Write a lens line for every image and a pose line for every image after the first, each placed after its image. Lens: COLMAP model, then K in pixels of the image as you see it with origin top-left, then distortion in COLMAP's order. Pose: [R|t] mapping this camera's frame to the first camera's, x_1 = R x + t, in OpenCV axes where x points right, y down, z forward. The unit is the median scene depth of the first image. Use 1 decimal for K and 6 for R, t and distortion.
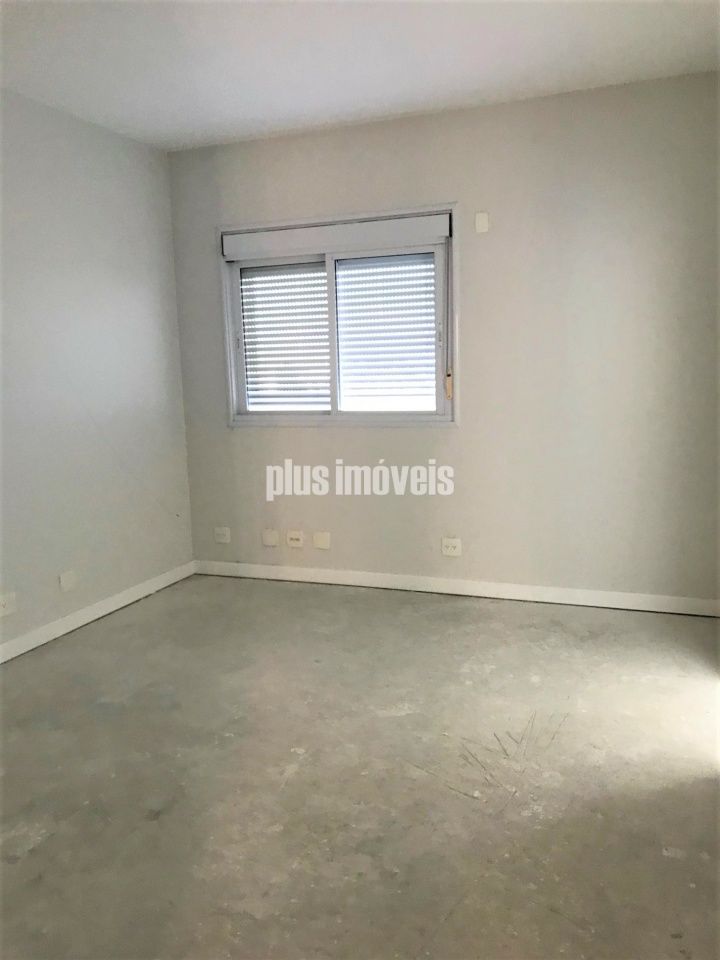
lens RADIAL K [[791.2, 0, 360.0], [0, 791.2, 480.0], [0, 0, 1]] dist [0.005234, 0.011380]
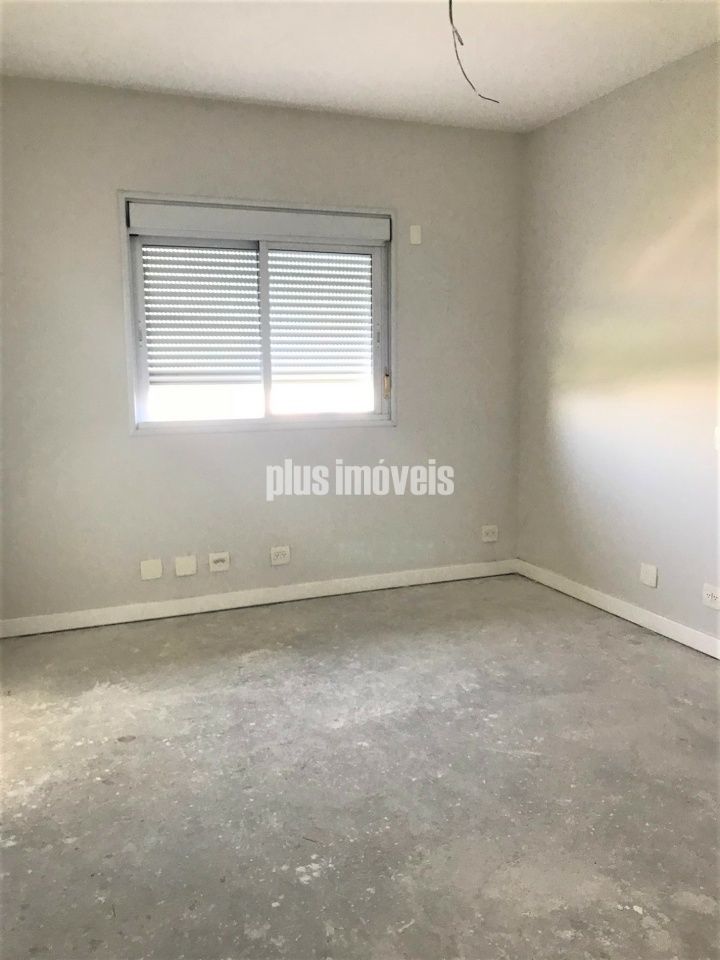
lens RADIAL K [[791.2, 0, 360.0], [0, 791.2, 480.0], [0, 0, 1]] dist [0.005234, 0.011380]
pose [[0.731508, -0.076036, 0.677580, -0.619927], [0.092888, 0.995611, 0.011444, -0.011682], [-0.675476, 0.054567, 0.735360, 0.274223]]
